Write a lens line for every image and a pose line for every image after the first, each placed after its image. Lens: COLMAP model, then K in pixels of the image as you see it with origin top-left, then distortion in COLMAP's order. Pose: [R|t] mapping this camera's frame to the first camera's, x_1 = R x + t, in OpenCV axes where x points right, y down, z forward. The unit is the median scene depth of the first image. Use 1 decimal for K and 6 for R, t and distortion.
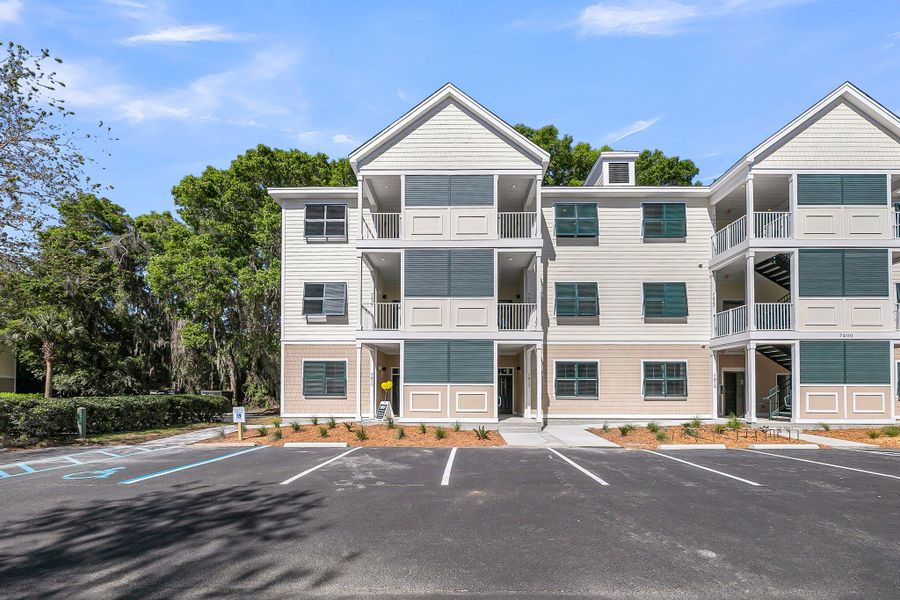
lens RADIAL K [[372.2, 0, 452.7], [0, 372.2, 399.3], [0, 0, 1]] dist [-0.001086, 0.000160]
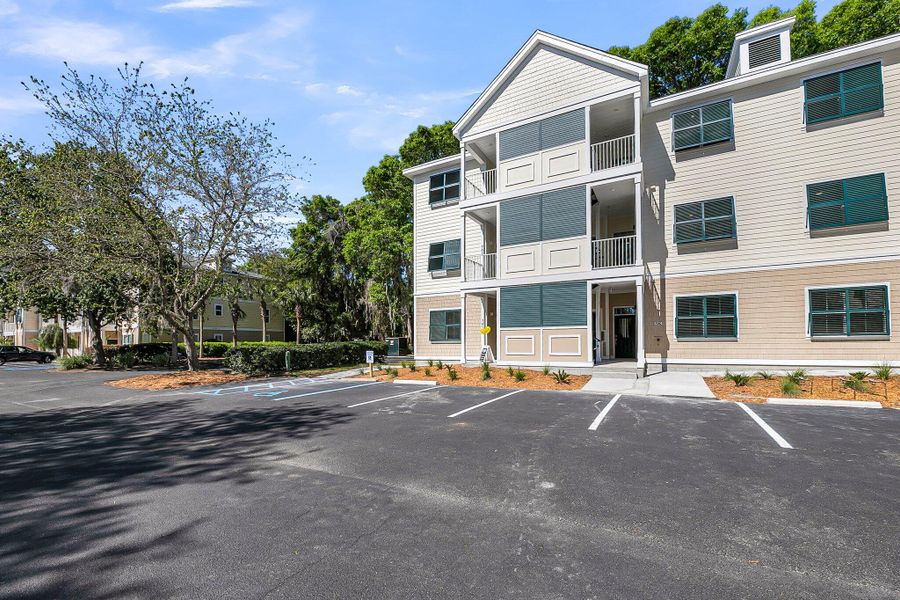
lens RADIAL K [[385.0, 0, 450.0], [0, 385.0, 339.2], [0, 0, 1]] dist [0.000180, 0.000021]
pose [[0.879347, -0.015851, -0.475917, 0.238055], [0.011091, 0.999856, -0.012809, 0.000578], [0.476052, 0.005985, 0.879397, -0.026479]]
